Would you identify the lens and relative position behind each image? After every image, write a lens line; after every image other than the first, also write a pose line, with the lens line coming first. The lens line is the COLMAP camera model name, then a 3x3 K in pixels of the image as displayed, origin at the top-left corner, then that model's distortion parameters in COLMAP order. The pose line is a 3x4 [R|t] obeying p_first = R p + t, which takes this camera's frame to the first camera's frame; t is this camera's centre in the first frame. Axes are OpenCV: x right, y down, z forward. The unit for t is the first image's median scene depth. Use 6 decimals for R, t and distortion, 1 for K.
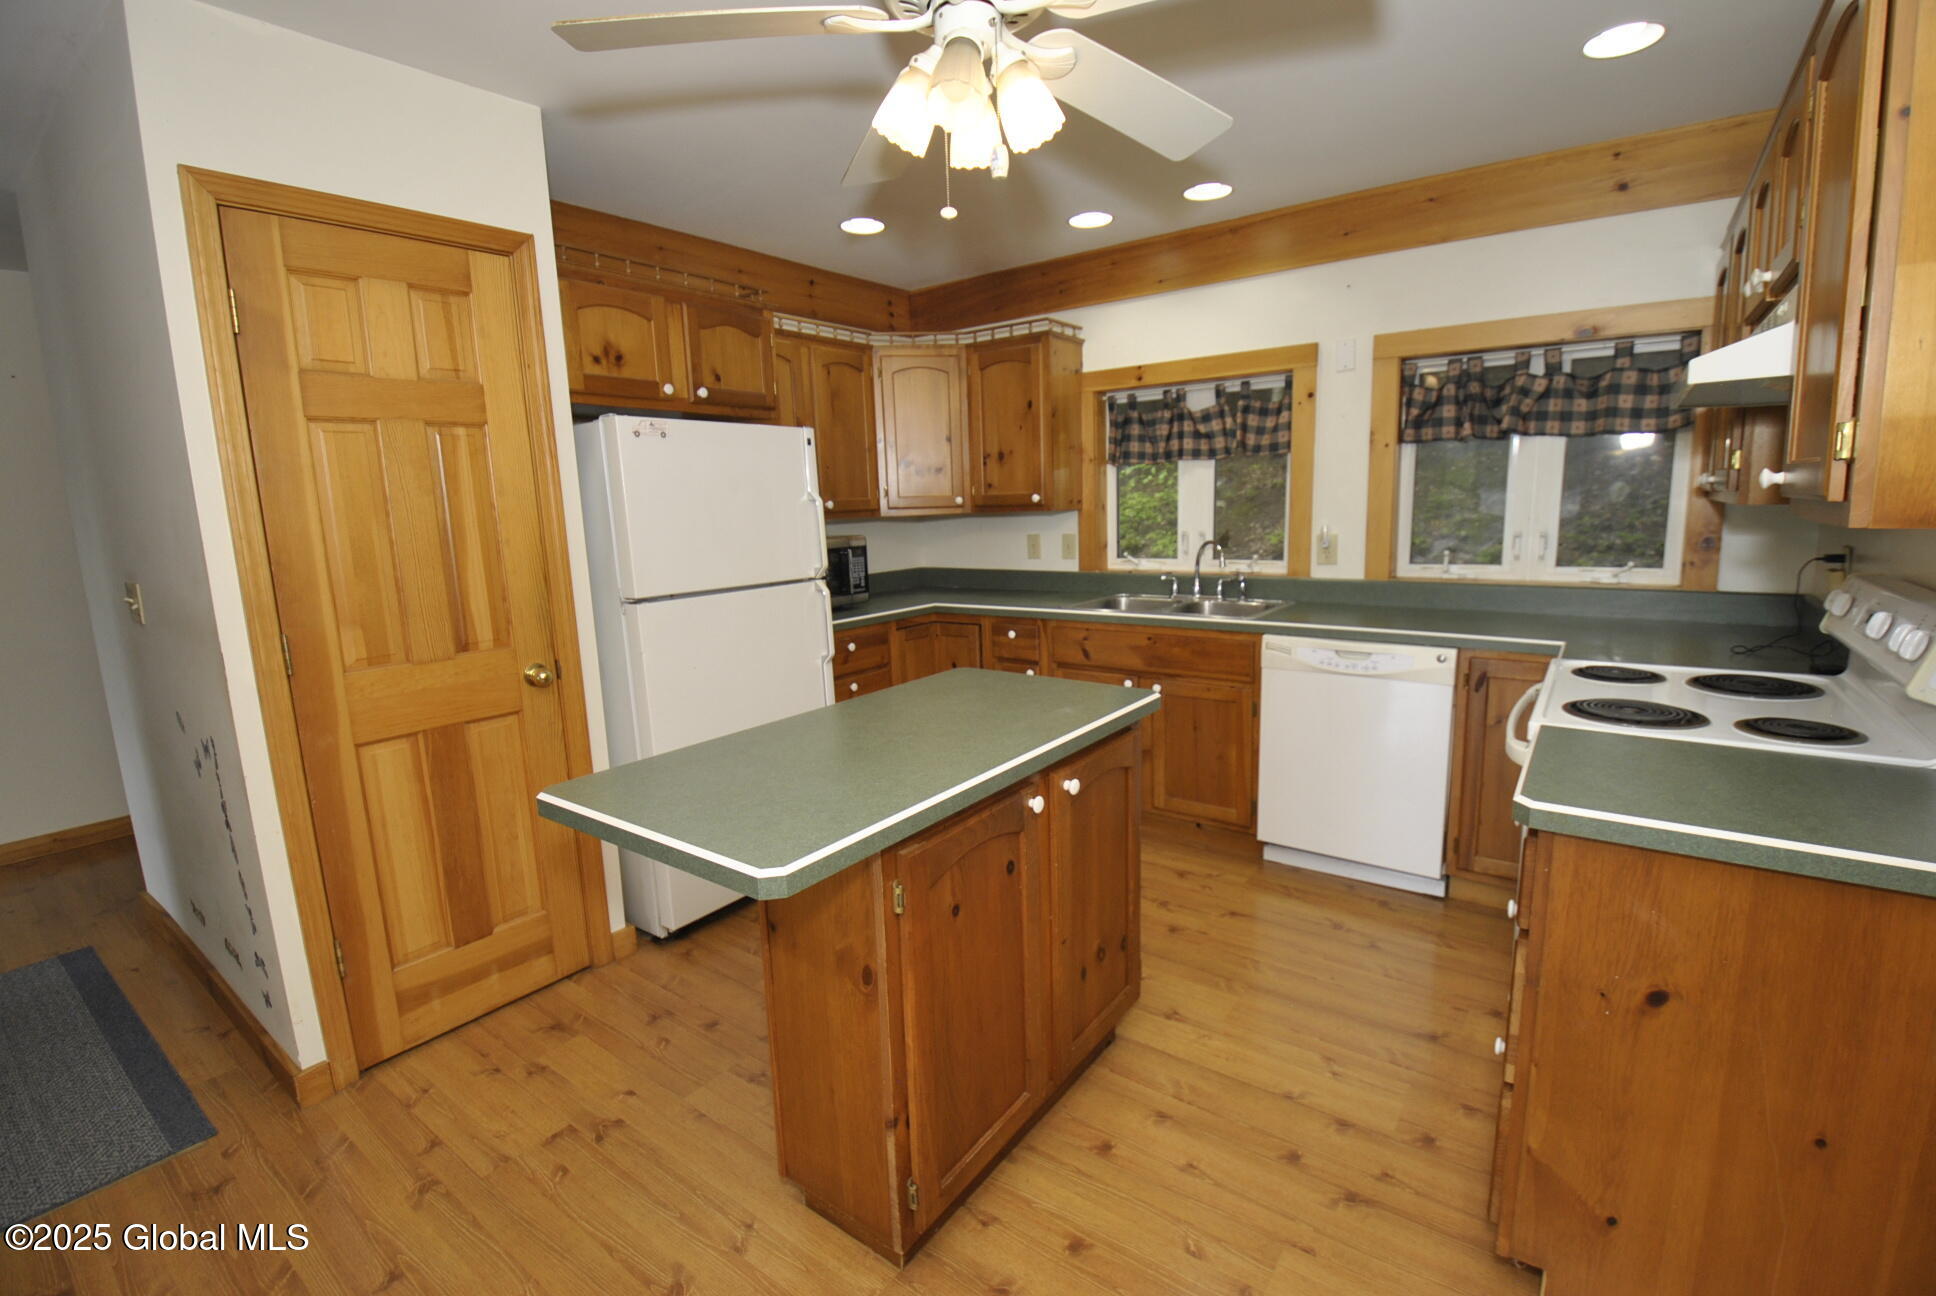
lens RADIAL K [[851.4, 0, 988.2], [0, 851.4, 636.7], [0, 0, 1]] dist [-0.001148, -0.000256]
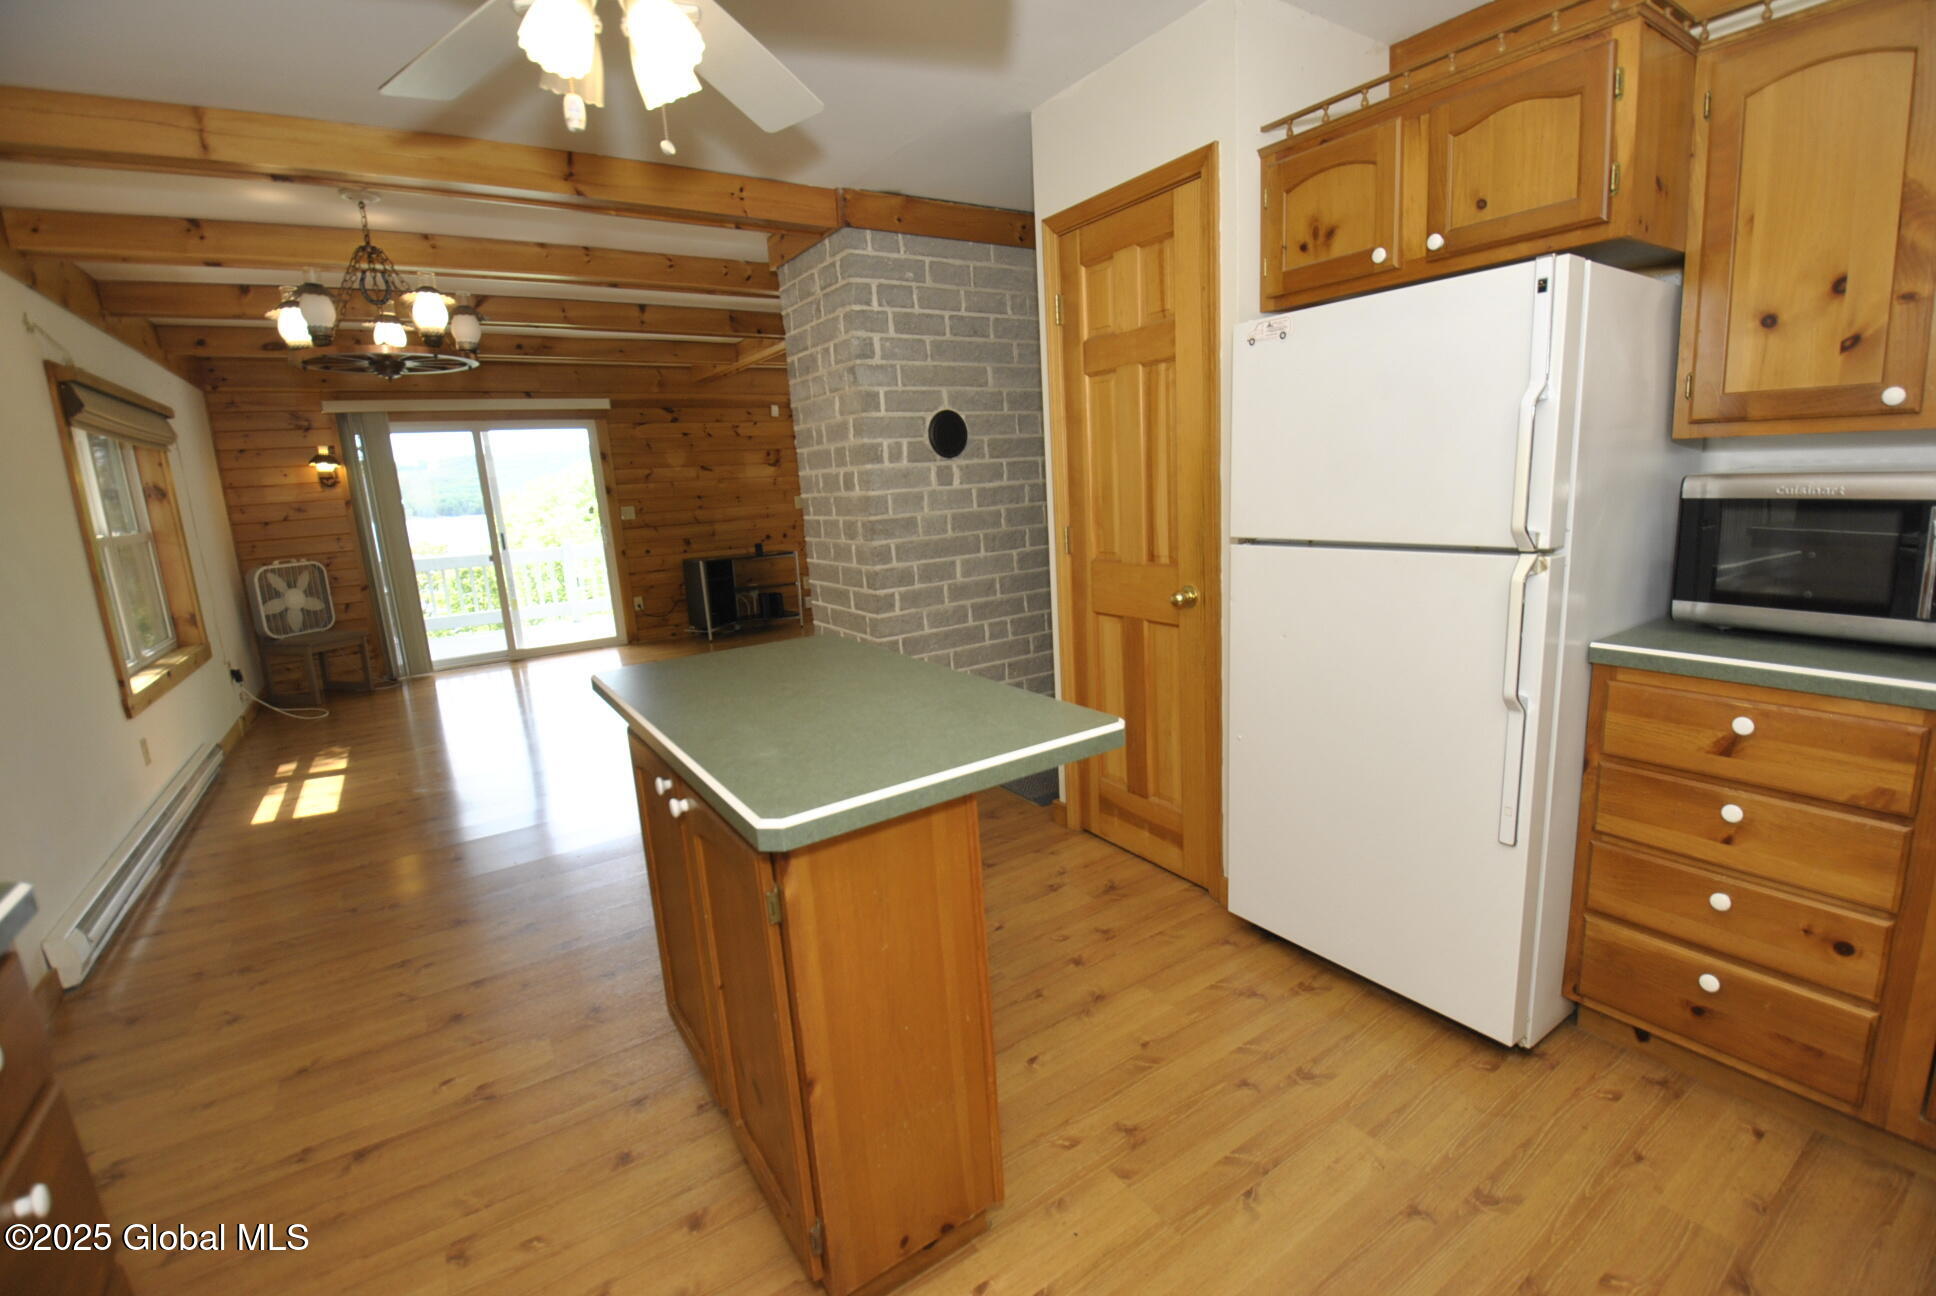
lens RADIAL K [[851.4, 0, 988.2], [0, 851.4, 636.7], [0, 0, 1]] dist [-0.001148, -0.000256]
pose [[-0.324094, 0.230679, -0.917470, 0.491366], [-0.083584, 0.959040, 0.270657, -0.159724], [0.942325, 0.164404, -0.291538, 1.014665]]
